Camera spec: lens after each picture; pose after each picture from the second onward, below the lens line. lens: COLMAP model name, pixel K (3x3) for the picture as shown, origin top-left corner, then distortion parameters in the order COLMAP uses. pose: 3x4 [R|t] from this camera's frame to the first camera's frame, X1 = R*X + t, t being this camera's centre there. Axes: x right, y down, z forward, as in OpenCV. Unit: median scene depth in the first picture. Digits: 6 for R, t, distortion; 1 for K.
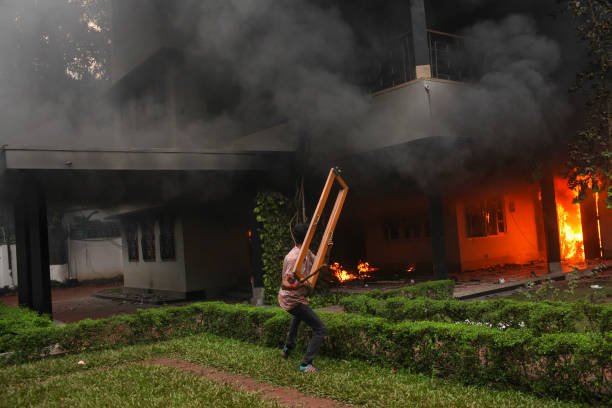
lens RADIAL K [[607.2, 0, 306.0], [0, 607.2, 204.0], [0, 0, 1]] dist [0.007956, -0.008196]
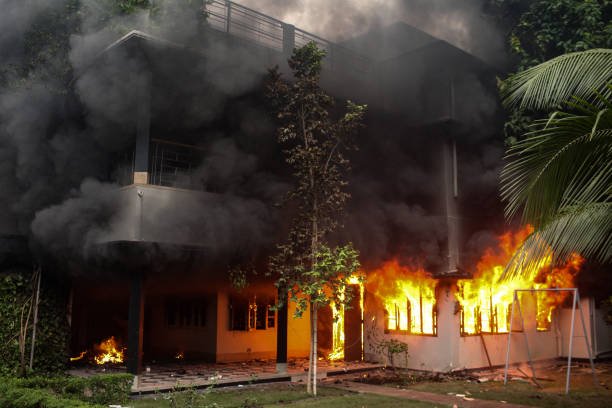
lens RADIAL K [[607.2, 0, 306.0], [0, 607.2, 204.0], [0, 0, 1]] dist [0.007956, -0.008196]
pose [[0.994939, 0.095452, 0.031390, 0.407298], [-0.091588, 0.989989, -0.107397, -0.071417], [-0.041327, 0.103979, 0.993721, -0.086130]]
